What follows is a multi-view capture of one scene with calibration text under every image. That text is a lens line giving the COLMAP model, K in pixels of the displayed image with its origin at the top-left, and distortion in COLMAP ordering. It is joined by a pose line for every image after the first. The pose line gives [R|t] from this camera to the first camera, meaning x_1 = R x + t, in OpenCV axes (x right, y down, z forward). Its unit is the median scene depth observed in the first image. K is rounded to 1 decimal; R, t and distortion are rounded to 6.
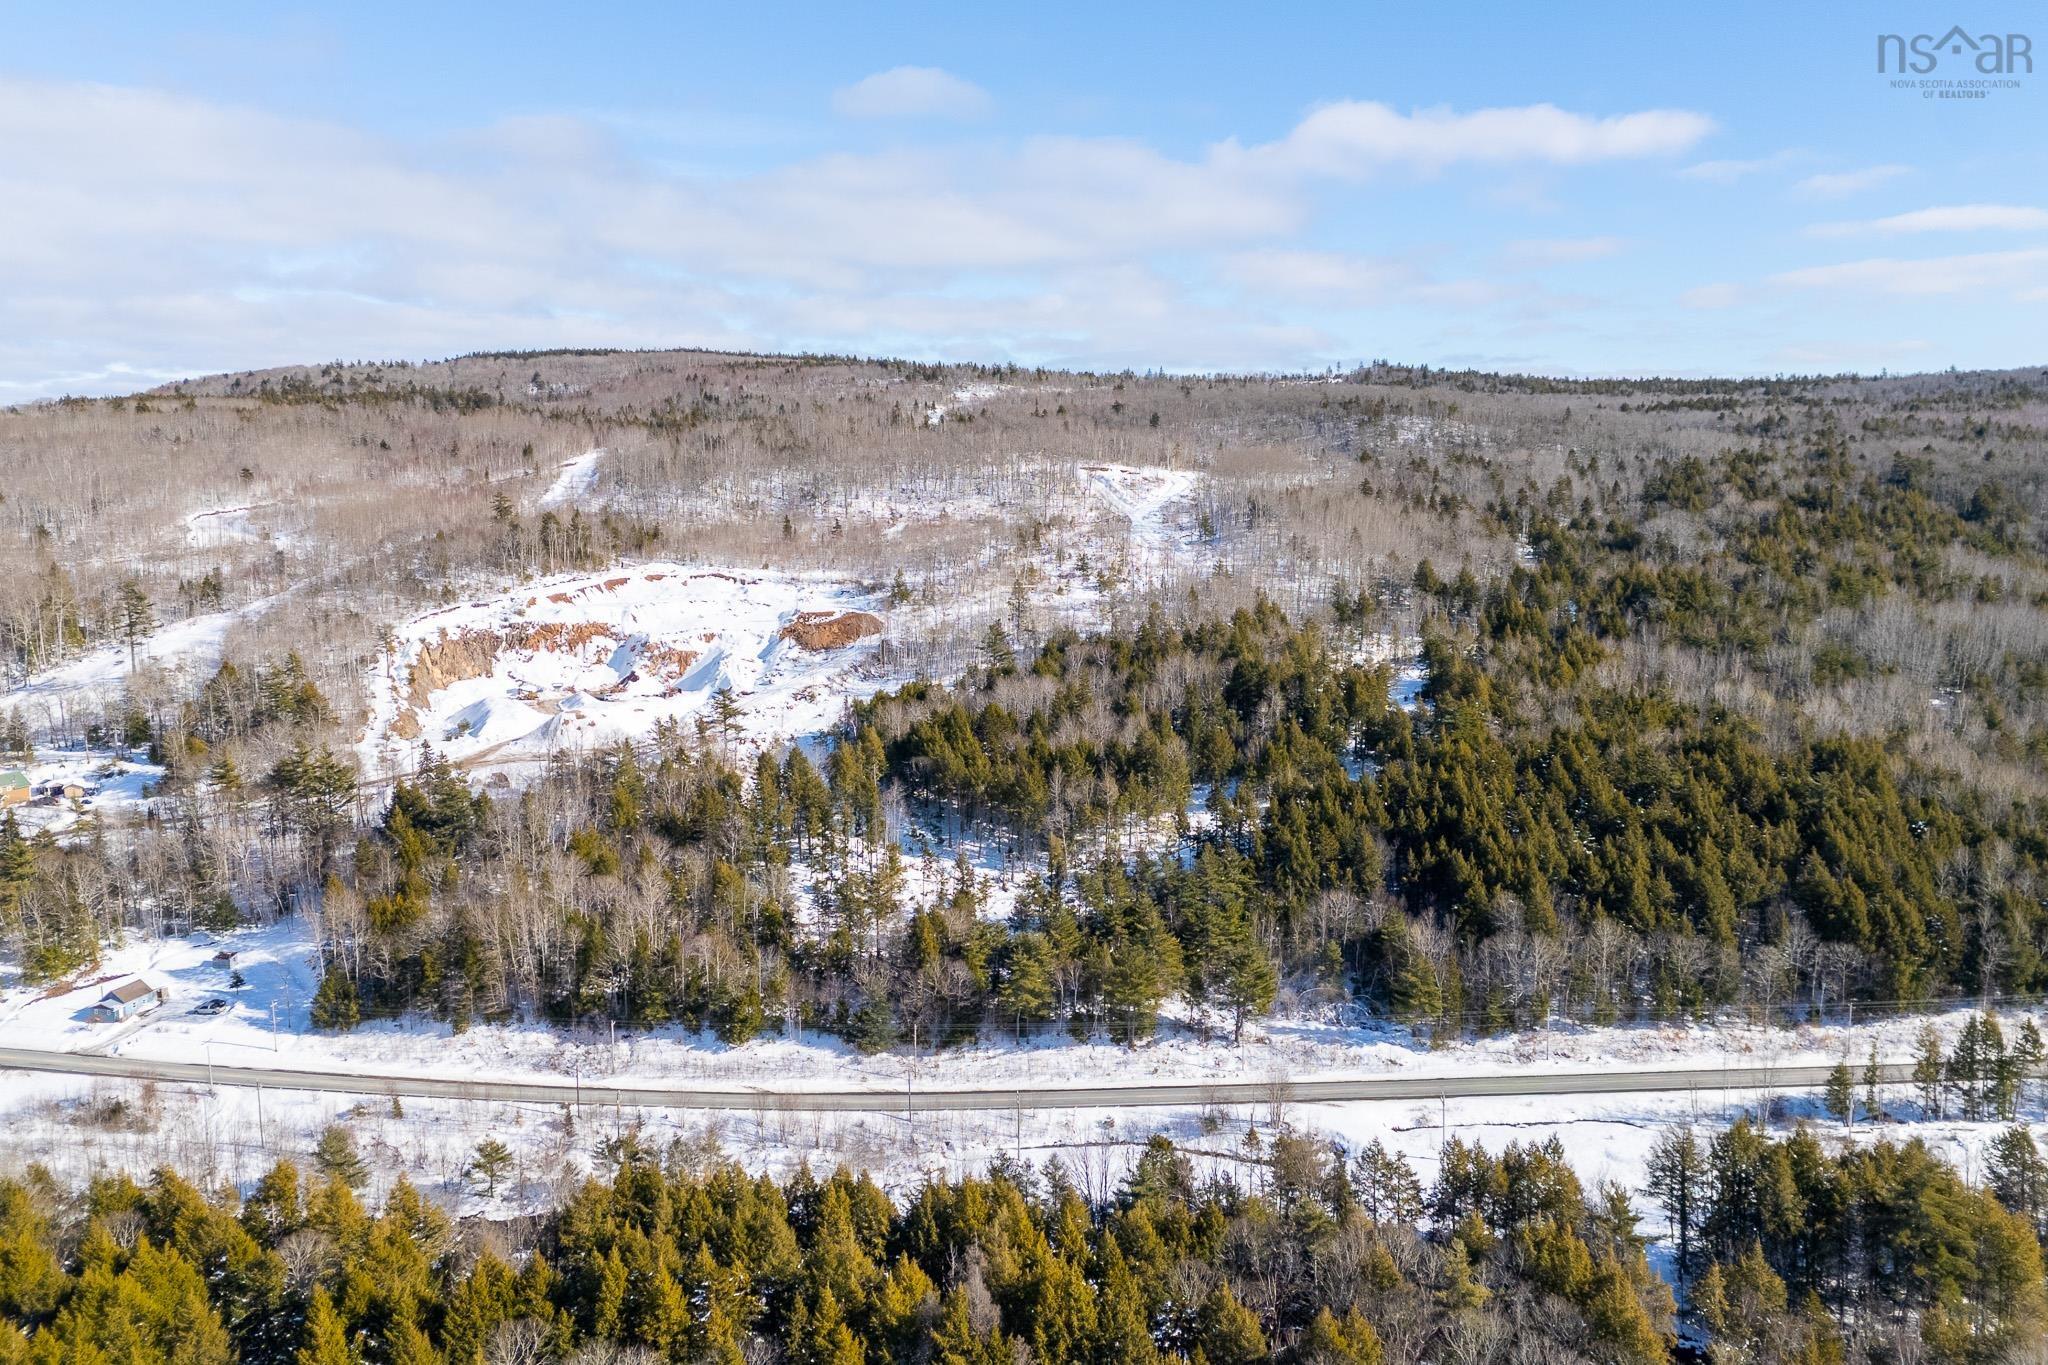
lens RADIAL K [[1509.1, 0, 1019.3], [0, 1509.1, 589.2], [0, 0, 1]] dist [0.086242, -0.086578]
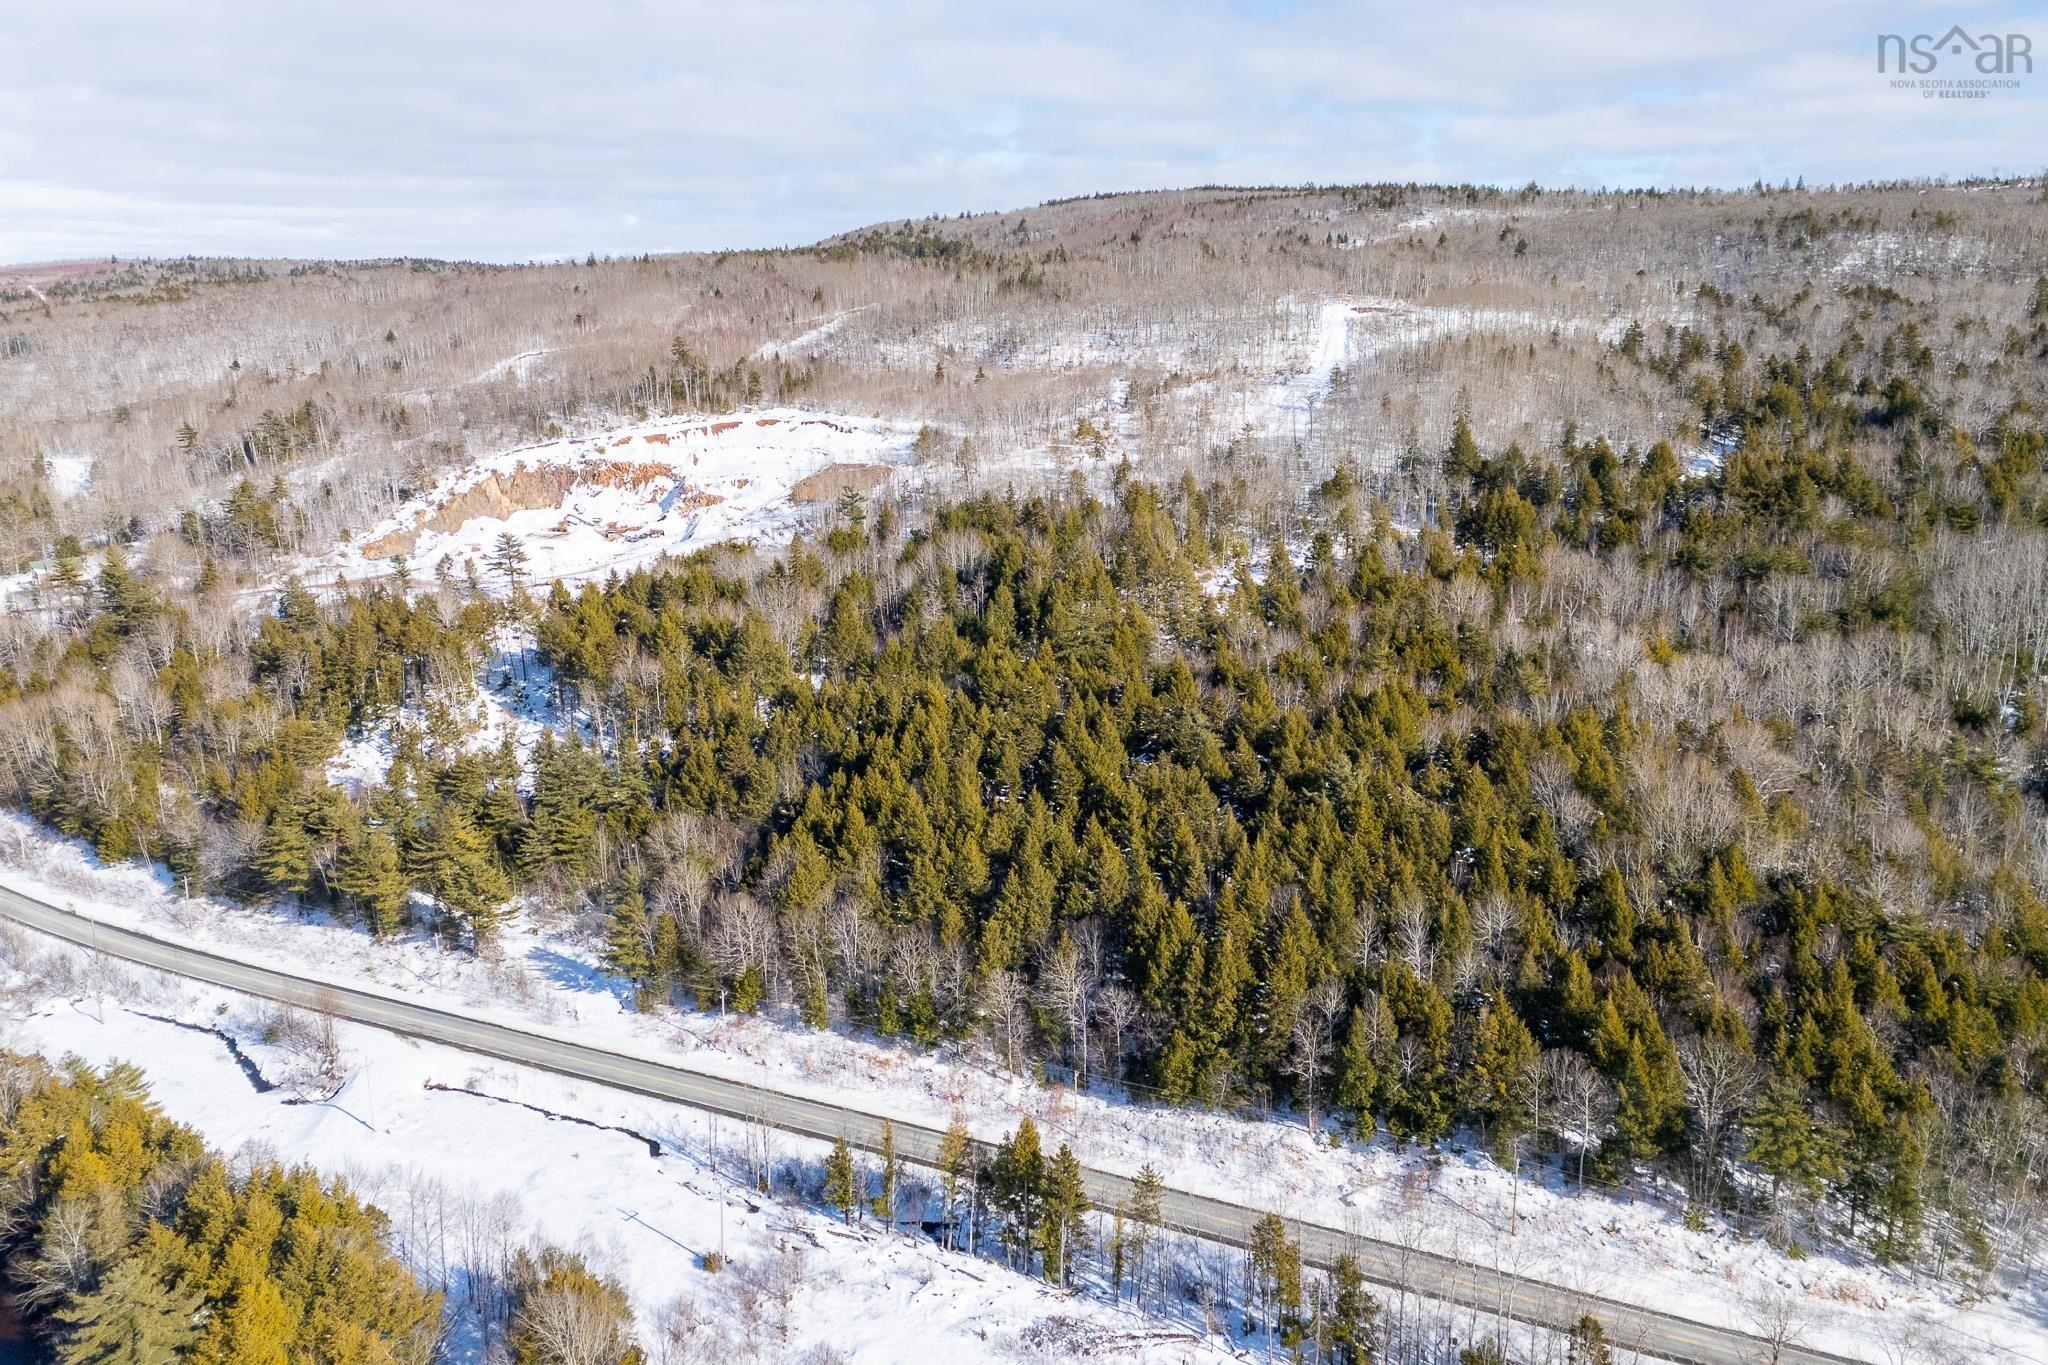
lens RADIAL K [[1509.1, 0, 1019.3], [0, 1509.1, 589.2], [0, 0, 1]] dist [0.086242, -0.086578]
pose [[0.867247, 0.086041, -0.490388, 0.591888], [-0.036351, 0.993268, 0.109987, -0.020398], [0.496550, -0.077560, 0.864536, 0.277697]]
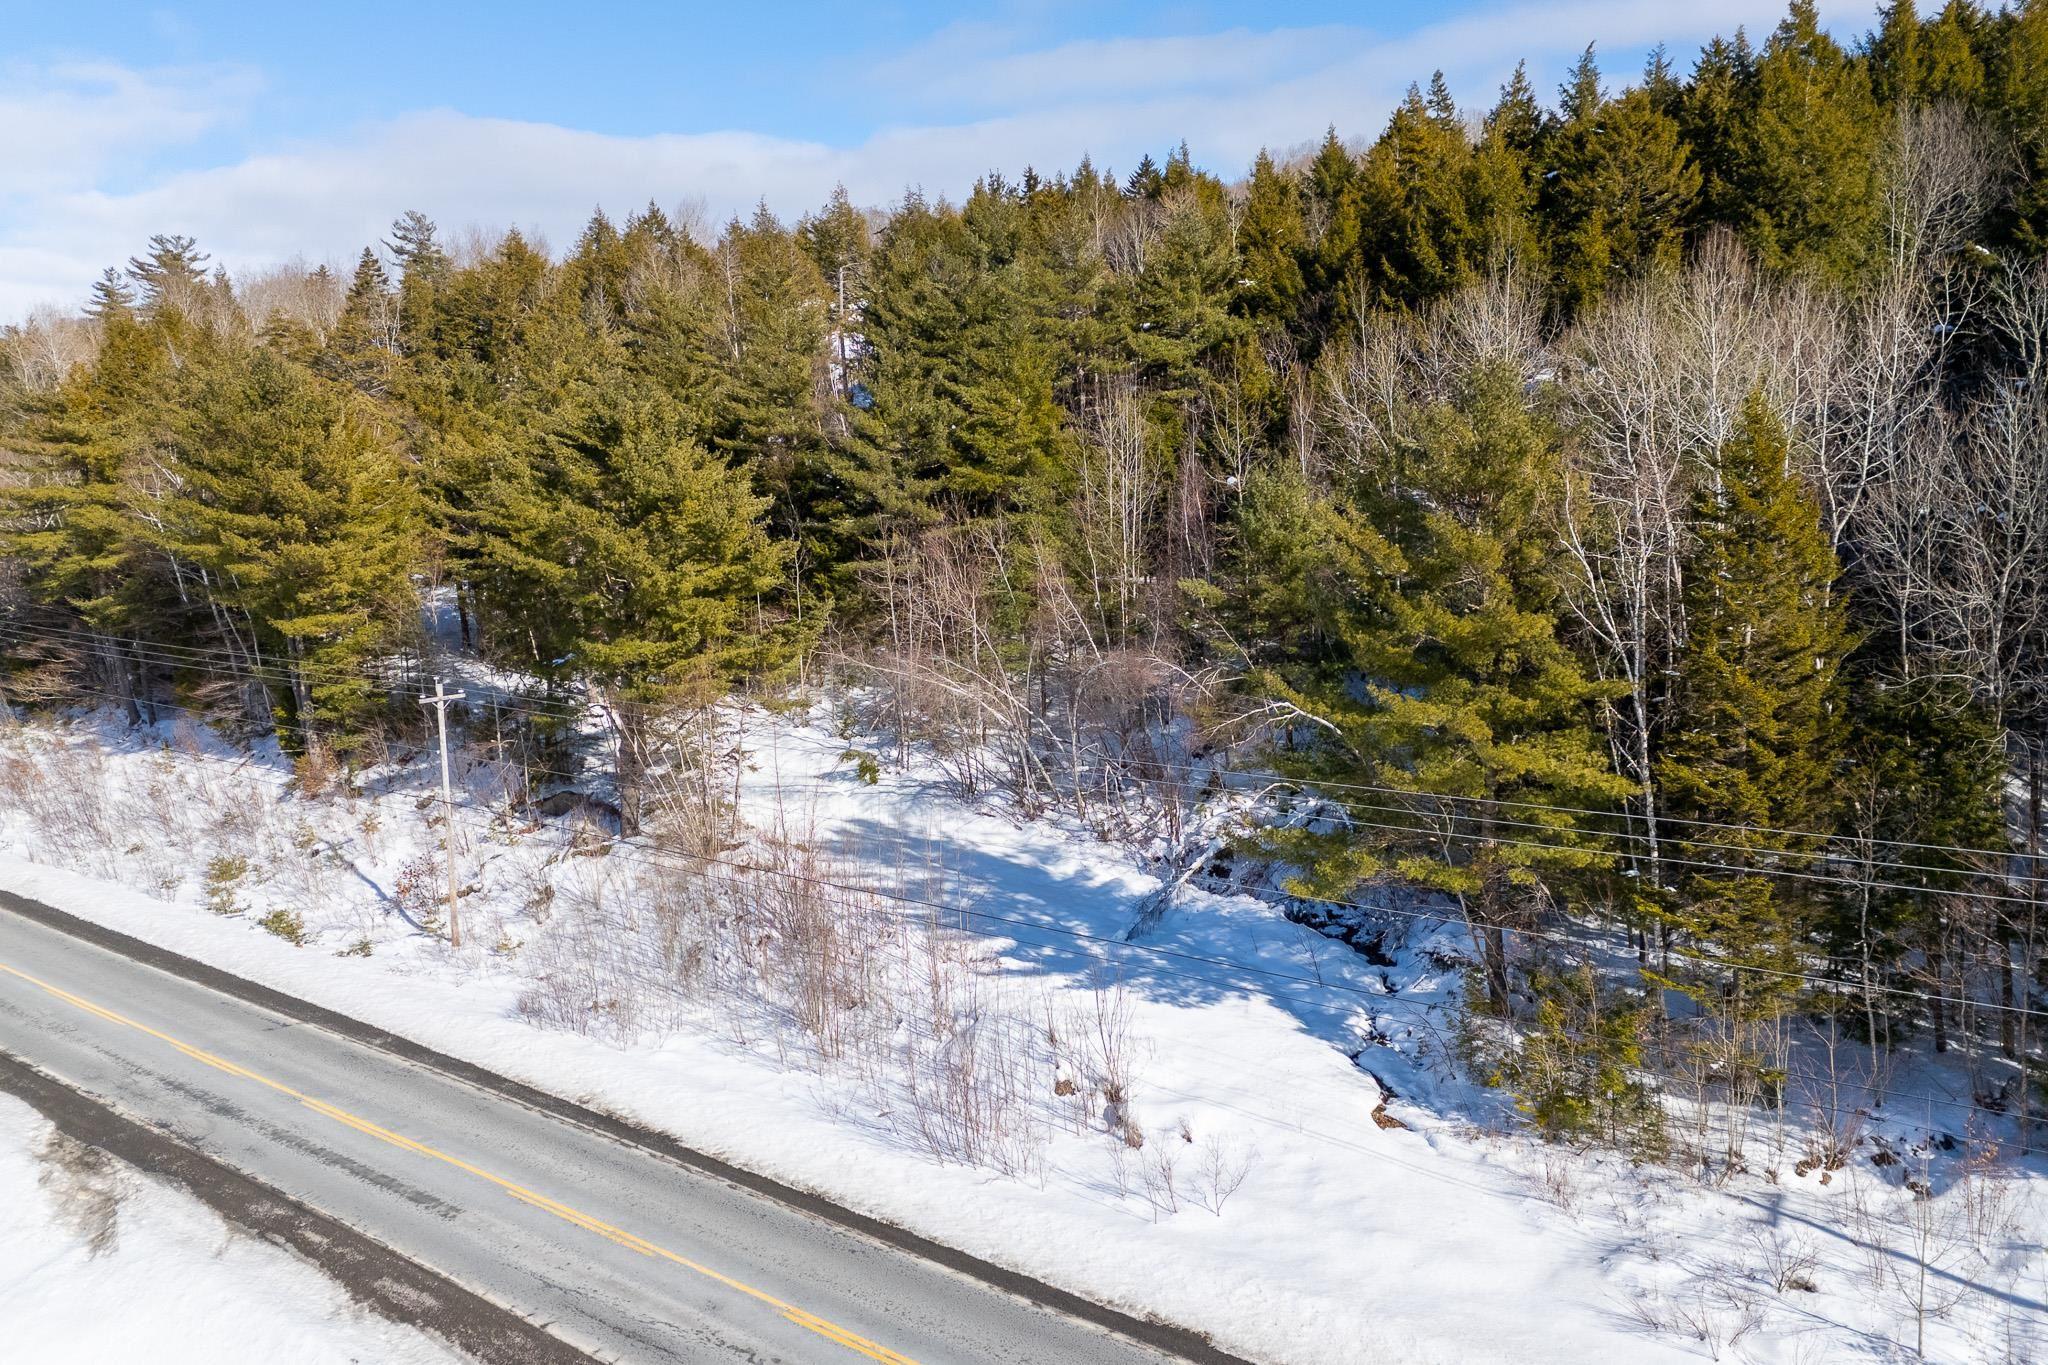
lens RADIAL K [[1509.1, 0, 1019.3], [0, 1509.1, 589.2], [0, 0, 1]] dist [0.086242, -0.086578]
pose [[0.755170, 0.047589, -0.653800, 0.224026], [-0.040574, 0.998842, 0.025838, 0.179360], [0.654273, 0.007015, 0.756226, 0.614045]]
